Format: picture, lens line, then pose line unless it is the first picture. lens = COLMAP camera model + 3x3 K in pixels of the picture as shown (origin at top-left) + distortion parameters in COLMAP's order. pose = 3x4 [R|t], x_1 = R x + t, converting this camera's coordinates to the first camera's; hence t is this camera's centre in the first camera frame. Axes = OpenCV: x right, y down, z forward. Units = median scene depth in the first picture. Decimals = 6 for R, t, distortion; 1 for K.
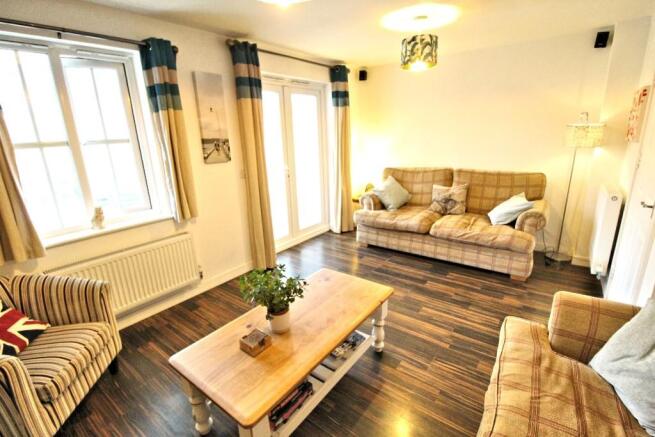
lens RADIAL K [[307.1, 0, 331.4], [0, 307.1, 221.5], [0, 0, 1]] dist [-0.022124, -0.000645]
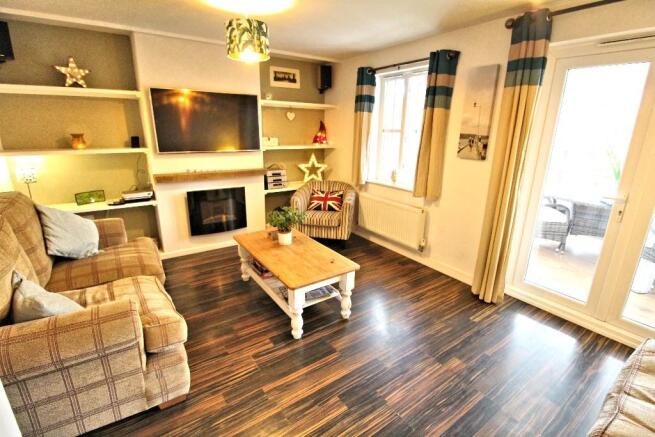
lens RADIAL K [[307.1, 0, 332.2], [0, 307.1, 215.1], [0, 0, 1]] dist [-0.022124, -0.000645]
pose [[-0.319113, 0.280006, -0.905408, 0.741473], [-0.271738, 0.888209, 0.370462, -0.291310], [0.907924, 0.364253, -0.207351, 0.920116]]
